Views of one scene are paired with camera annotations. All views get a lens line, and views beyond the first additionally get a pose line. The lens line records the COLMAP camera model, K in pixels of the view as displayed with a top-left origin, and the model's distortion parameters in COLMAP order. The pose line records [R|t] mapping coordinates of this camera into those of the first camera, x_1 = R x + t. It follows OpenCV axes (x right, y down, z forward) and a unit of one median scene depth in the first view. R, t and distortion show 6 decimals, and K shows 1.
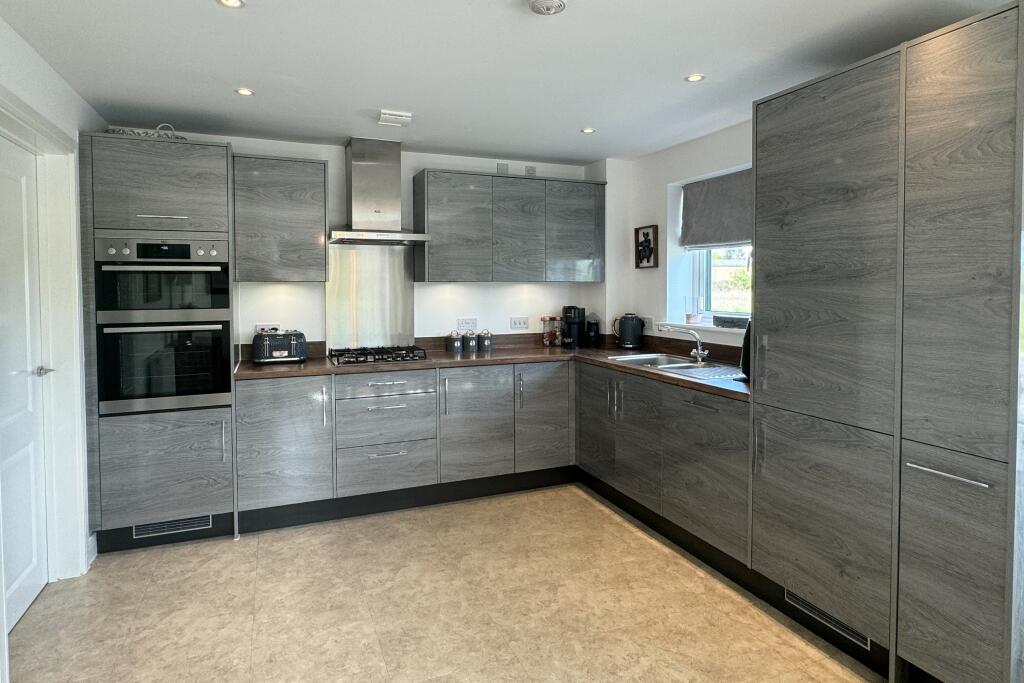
lens RADIAL K [[577.7, 0, 510.5], [0, 577.7, 304.4], [0, 0, 1]] dist [0.000332, 0.000161]
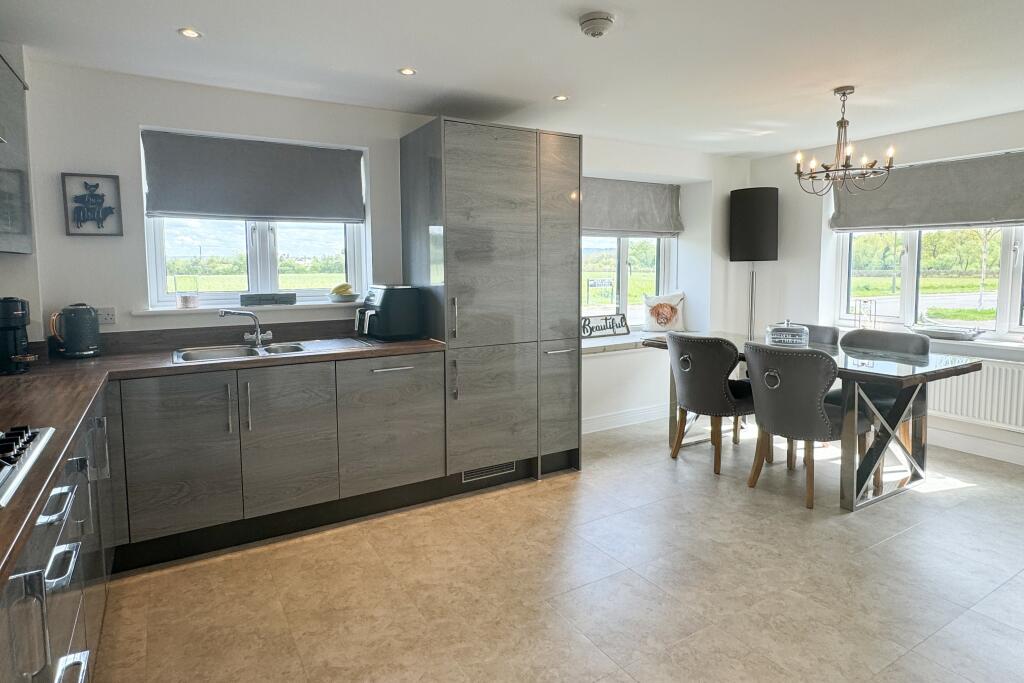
lens RADIAL K [[570.9, 0, 511.0], [0, 570.9, 310.4], [0, 0, 1]] dist [-0.000647, 0.000163]
pose [[-0.153935, -0.072456, 0.985421, -0.589780], [0.038987, 0.996086, 0.079330, -0.010737], [-0.987311, 0.050631, -0.150508, 0.709853]]
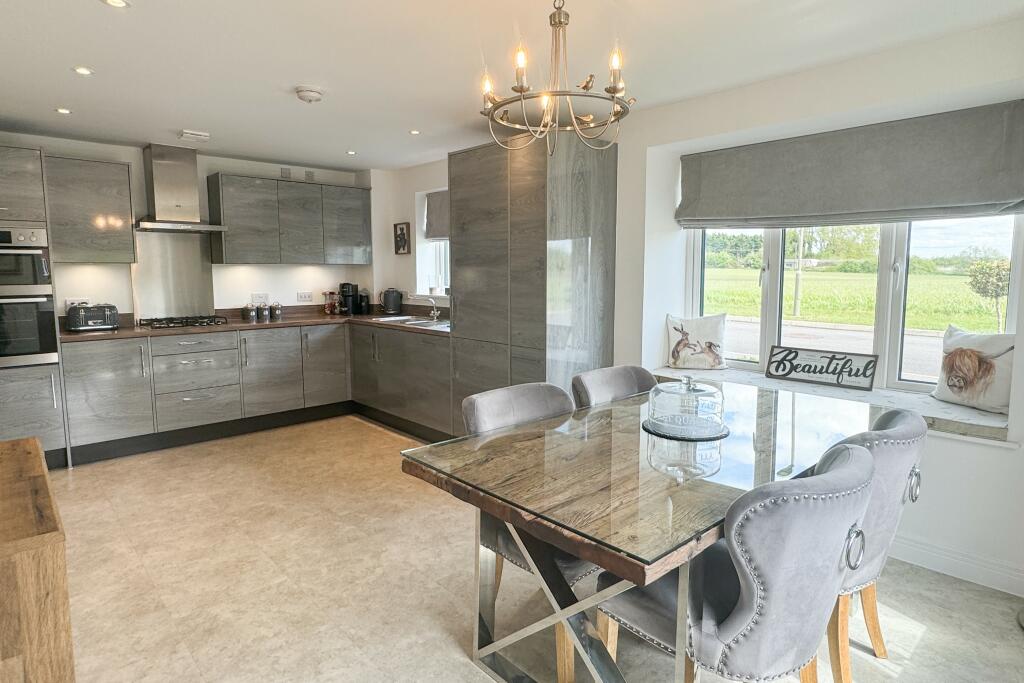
lens RADIAL K [[578.8, 0, 510.3], [0, 578.8, 333.8], [0, 0, 1]] dist [-0.000534, 0.000481]
pose [[0.941293, -0.036020, 0.335662, 0.012756], [0.009868, 0.996802, 0.079294, 0.020282], [-0.337445, -0.071327, 0.938639, -0.422420]]
